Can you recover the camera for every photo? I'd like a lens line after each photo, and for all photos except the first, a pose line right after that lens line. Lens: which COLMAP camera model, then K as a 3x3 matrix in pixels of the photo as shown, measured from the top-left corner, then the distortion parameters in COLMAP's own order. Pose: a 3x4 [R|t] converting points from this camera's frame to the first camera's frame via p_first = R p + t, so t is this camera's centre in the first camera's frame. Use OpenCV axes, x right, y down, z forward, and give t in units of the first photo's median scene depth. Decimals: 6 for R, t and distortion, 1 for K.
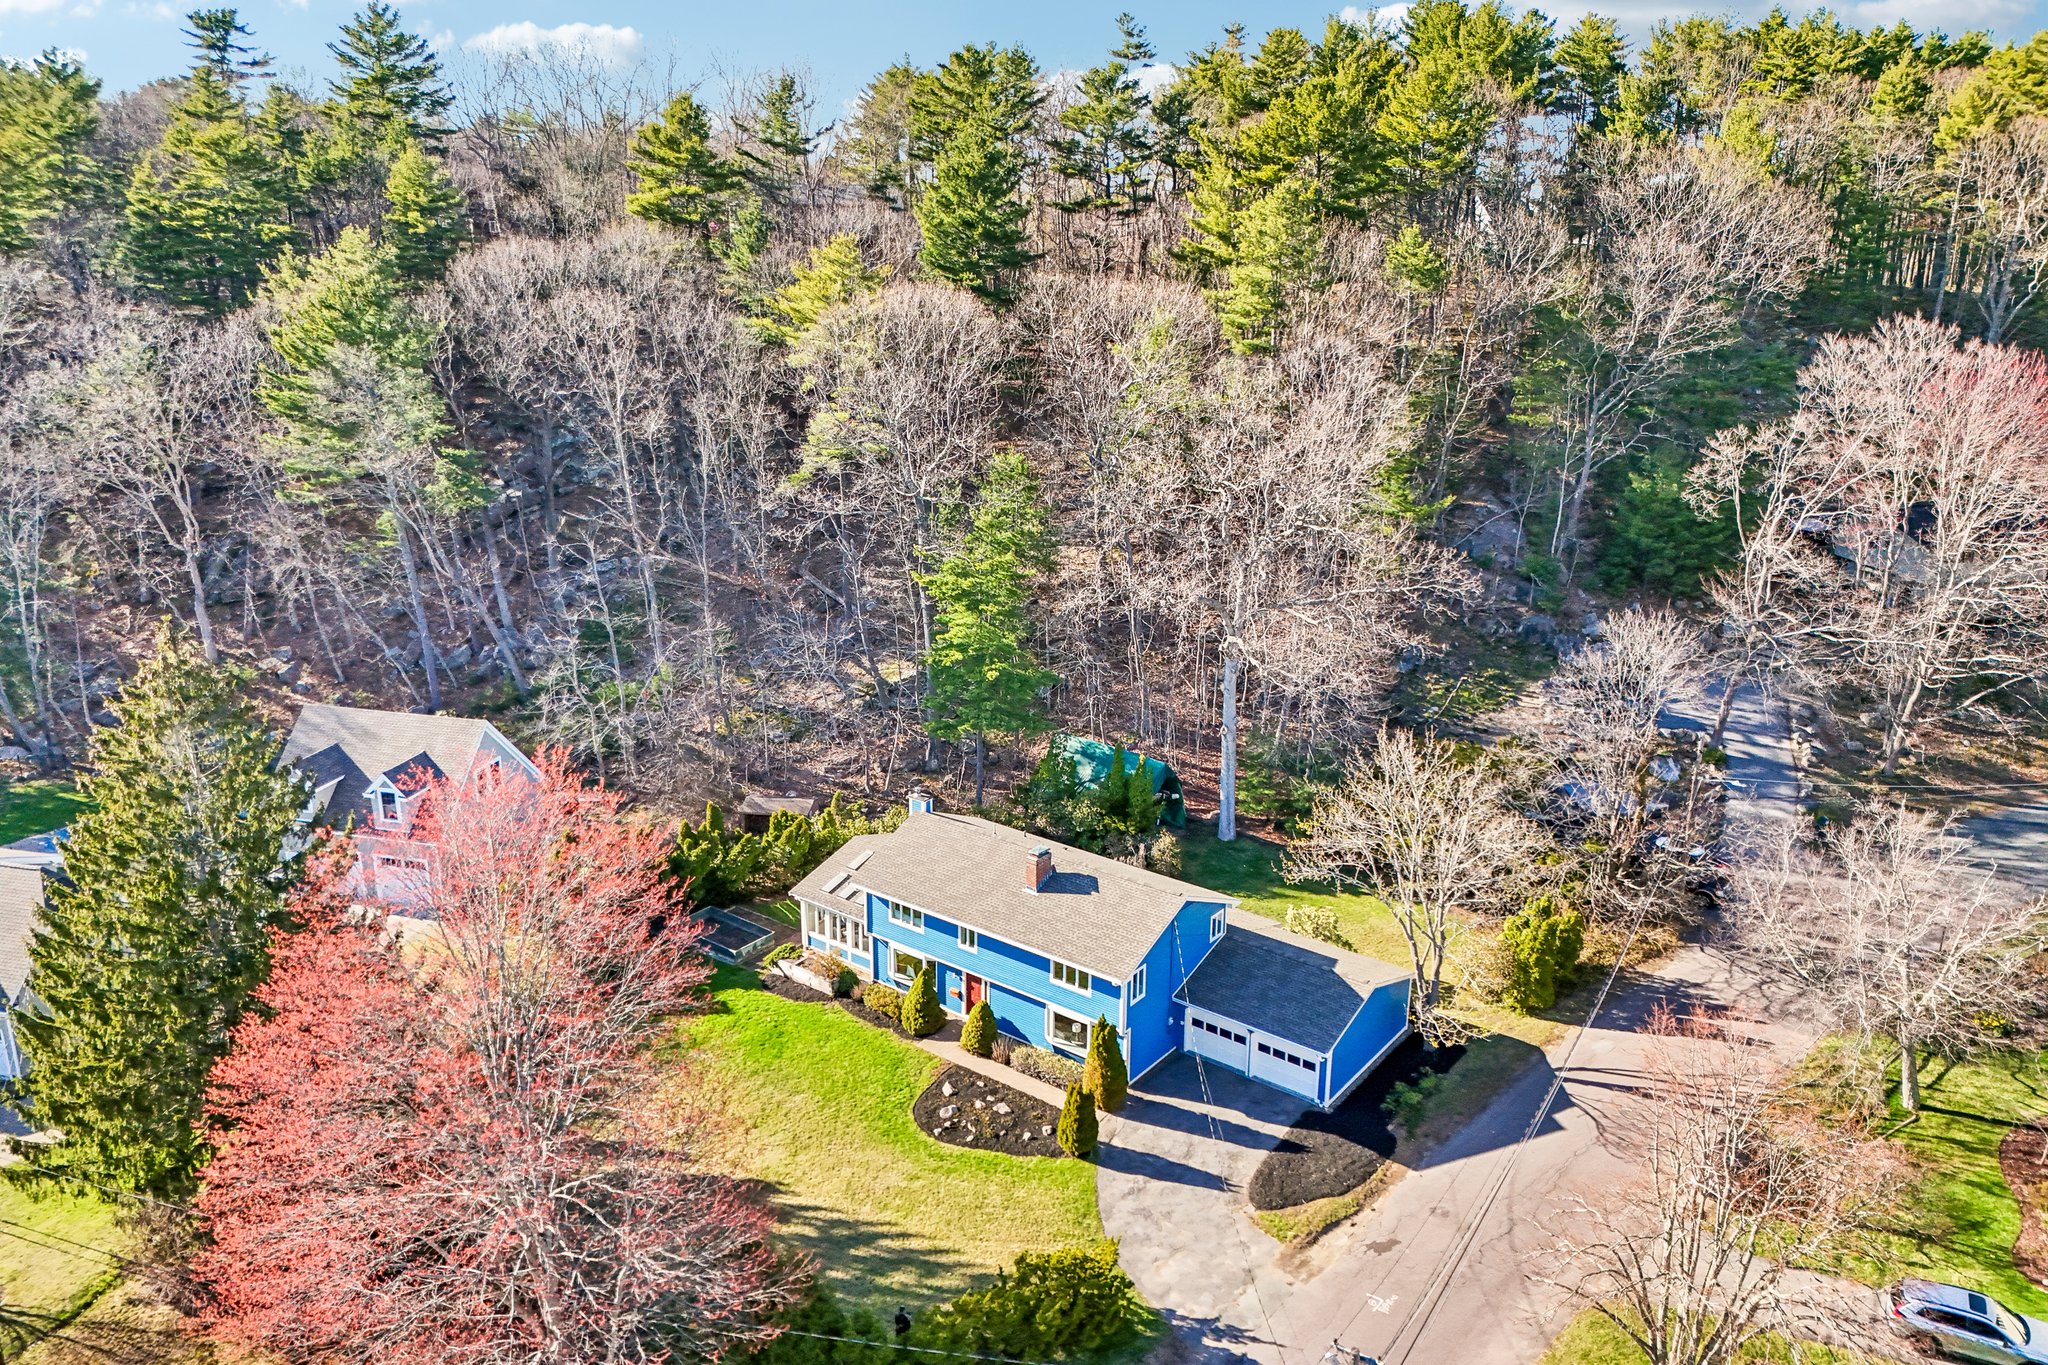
lens RADIAL K [[1510.4, 0, 1024.0], [0, 1510.4, 682.5], [0, 0, 1]] dist [0.082775, -0.066512]
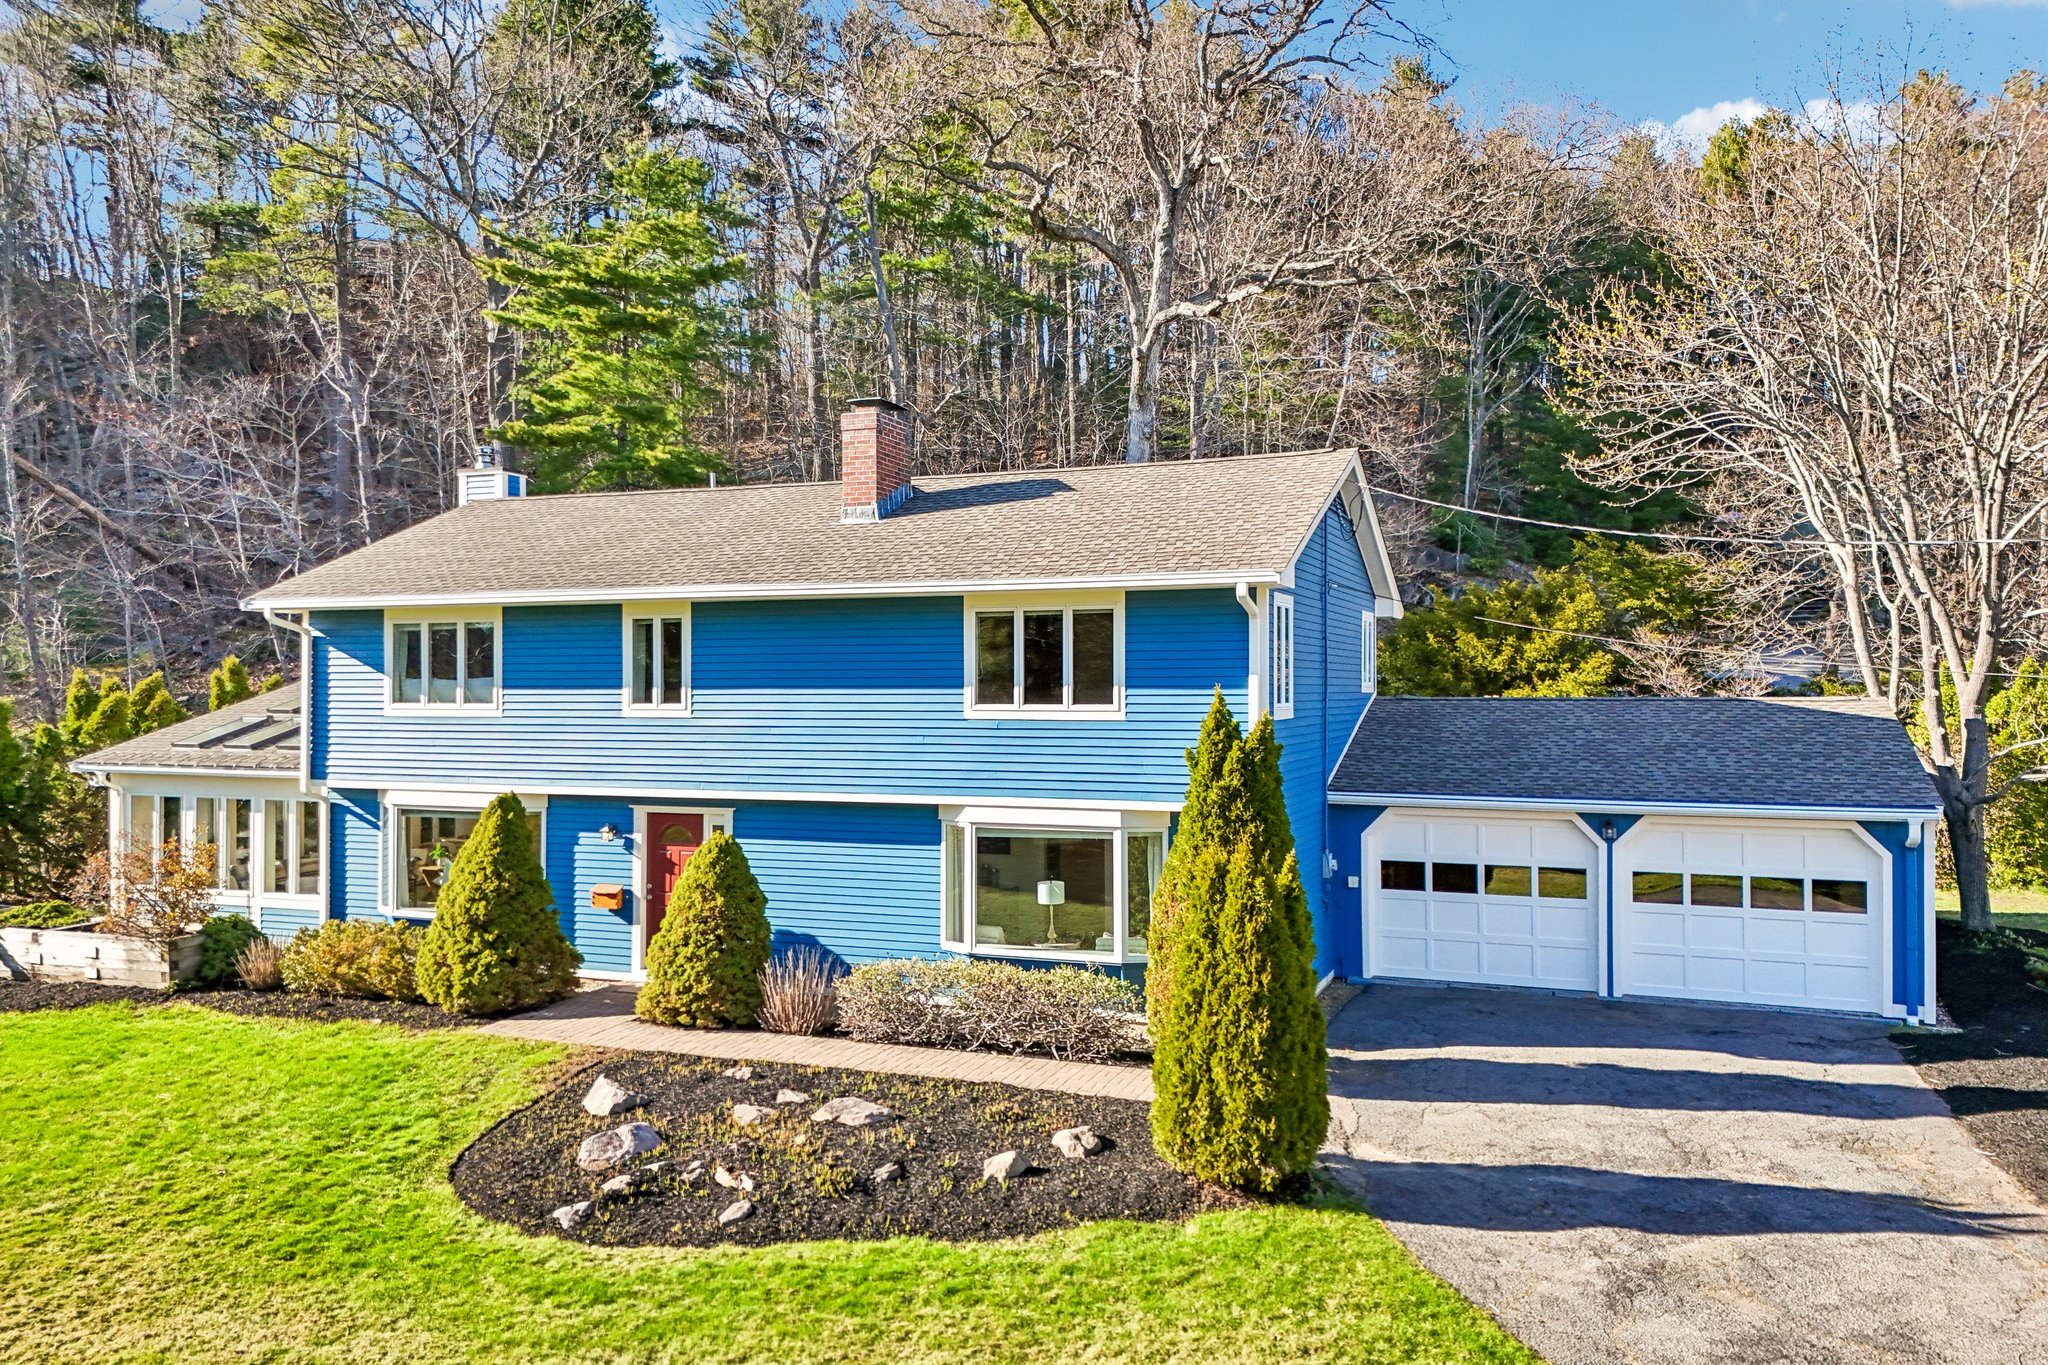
lens RADIAL K [[1510.4, 0, 1024.0], [0, 1510.4, 682.5], [0, 0, 1]] dist [0.082775, -0.066512]
pose [[0.962502, -0.006701, 0.271193, -0.047918], [0.088108, 0.953218, -0.289157, 0.261865], [-0.256568, 0.302209, 0.918065, 0.686404]]
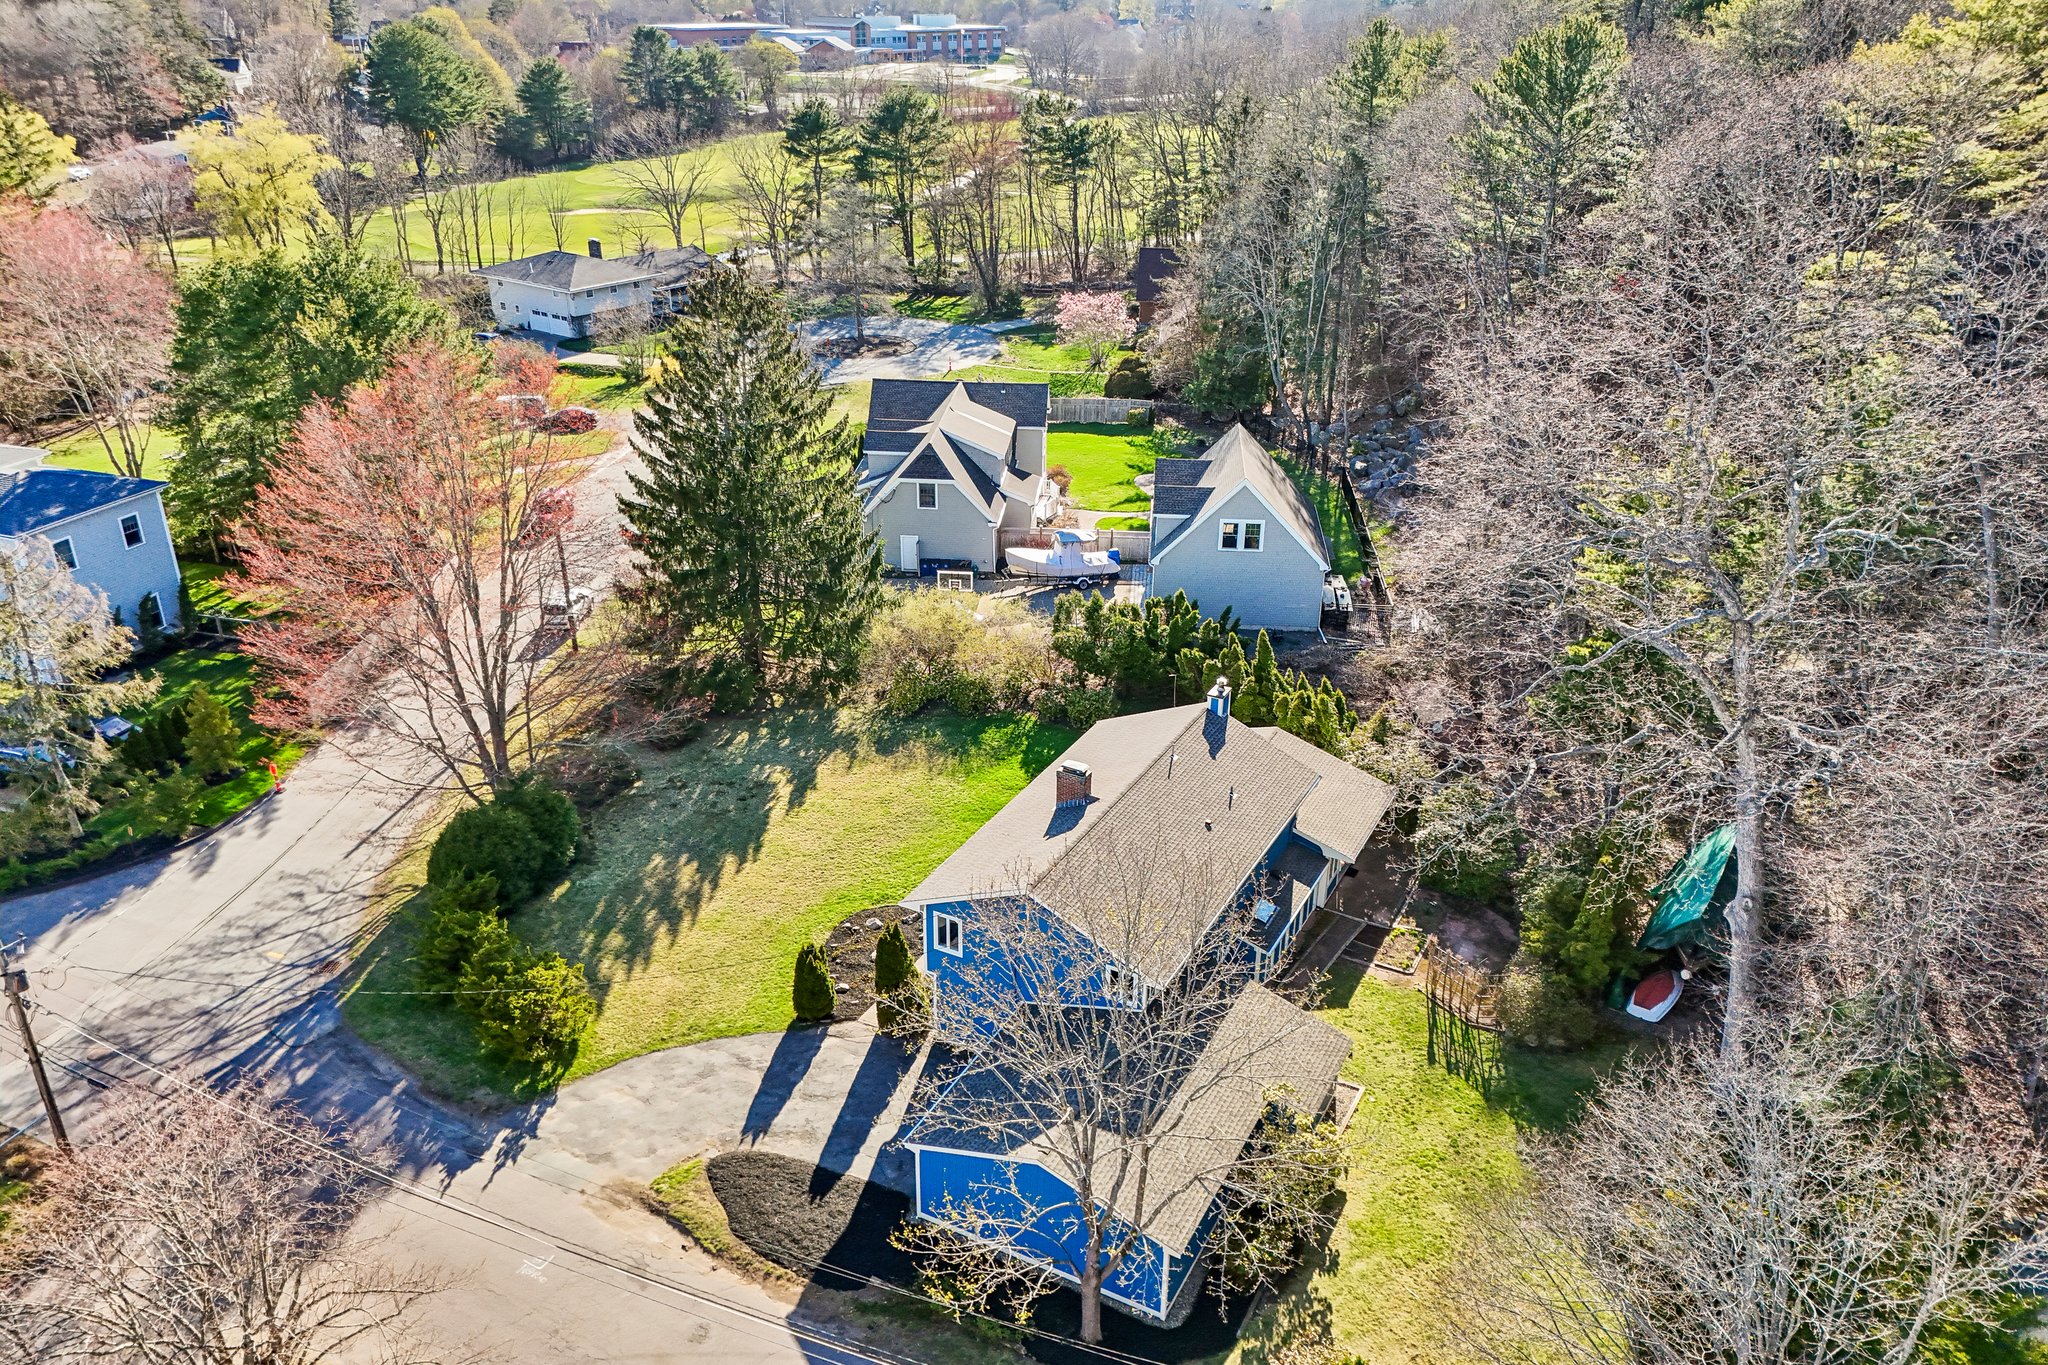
lens RADIAL K [[1510.4, 0, 1024.0], [0, 1510.4, 682.5], [0, 0, 1]] dist [0.082775, -0.066512]
pose [[0.153424, 0.416733, -0.895988, 0.680427], [-0.303340, 0.882807, 0.358660, -0.197787], [0.940450, 0.216762, 0.261855, 0.733113]]
